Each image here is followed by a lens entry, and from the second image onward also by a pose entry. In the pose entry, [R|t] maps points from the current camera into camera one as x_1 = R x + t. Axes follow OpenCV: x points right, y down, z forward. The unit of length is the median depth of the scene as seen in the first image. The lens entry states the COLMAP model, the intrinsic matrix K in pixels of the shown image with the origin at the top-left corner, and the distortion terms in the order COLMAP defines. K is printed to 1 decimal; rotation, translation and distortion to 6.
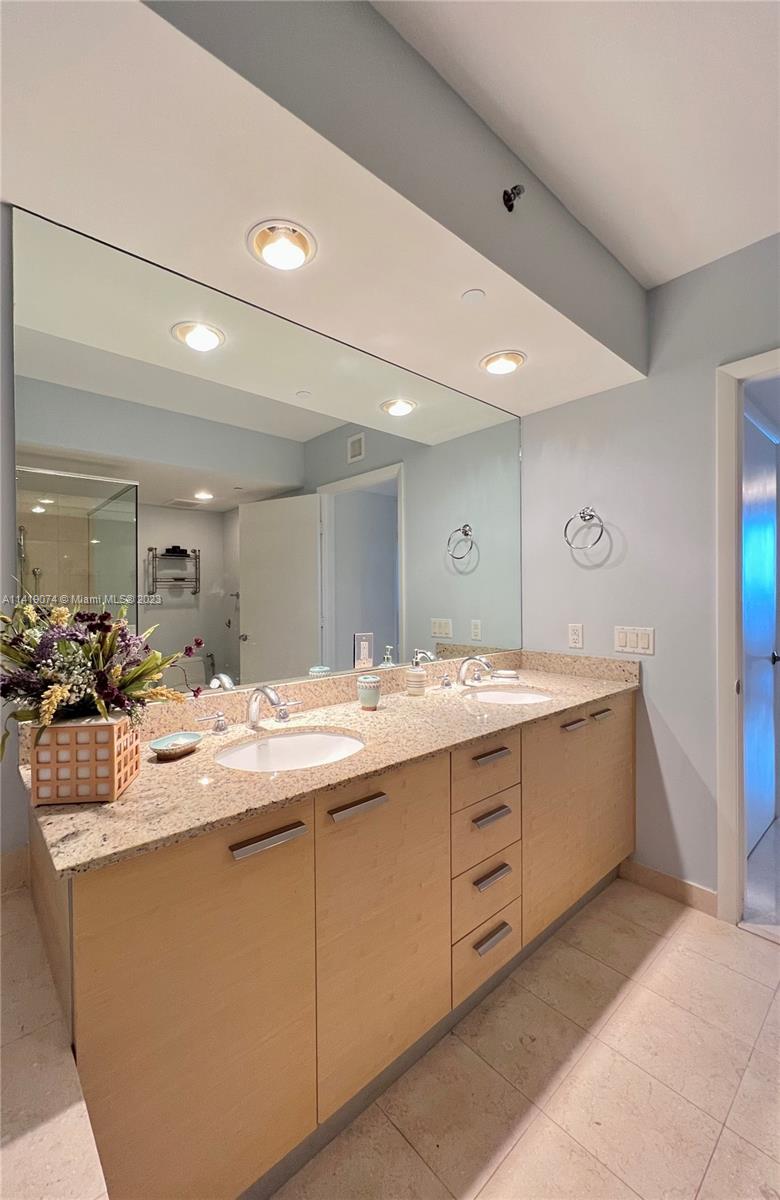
lens RADIAL K [[466.0, 0, 390.0], [0, 466.0, 600.0], [0, 0, 1]] dist [0.001513, 0.000147]
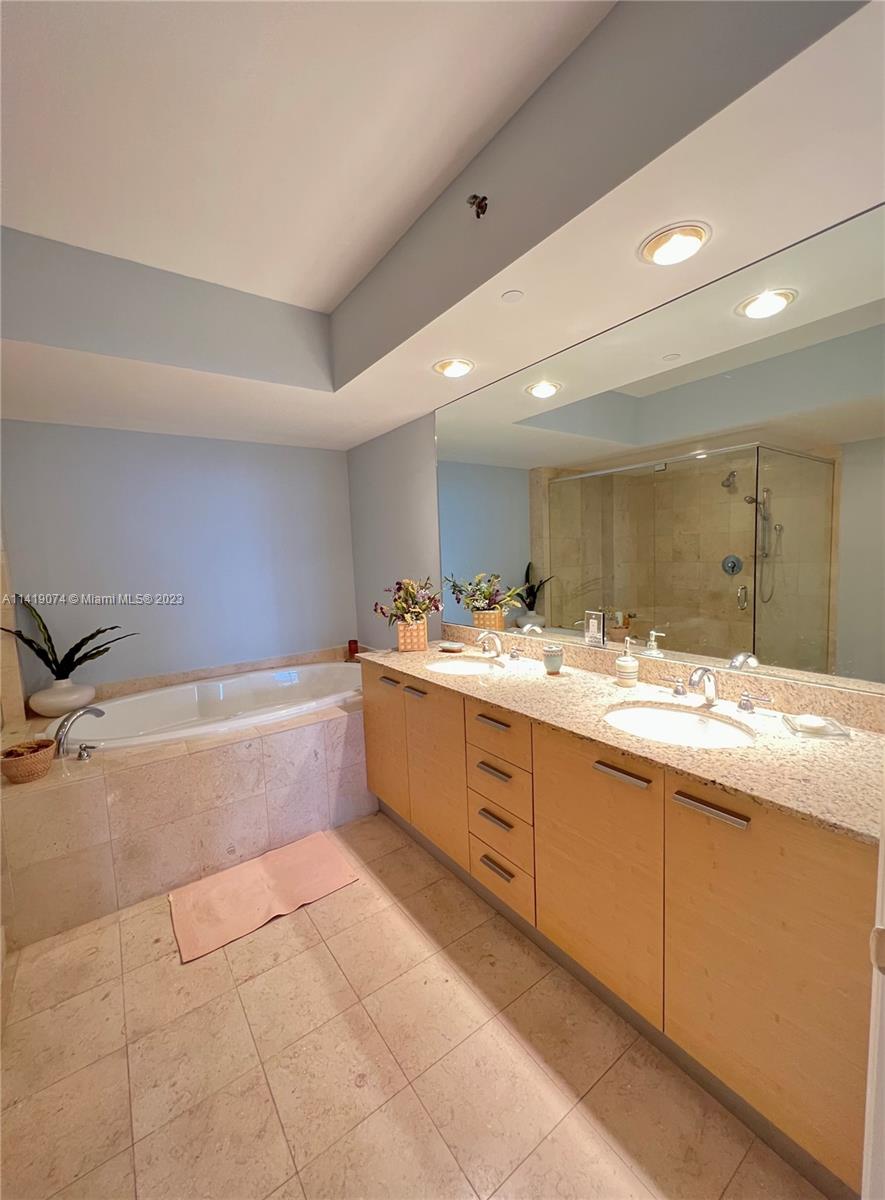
lens RADIAL K [[487.0, 0, 442.5], [0, 487.0, 600.0], [0, 0, 1]] dist [-0.000682, -0.000052]
pose [[-0.091526, 0.108376, -0.989888, 1.386668], [0.028130, 0.993945, 0.106219, -0.108190], [0.995405, -0.018123, -0.094020, 0.969558]]
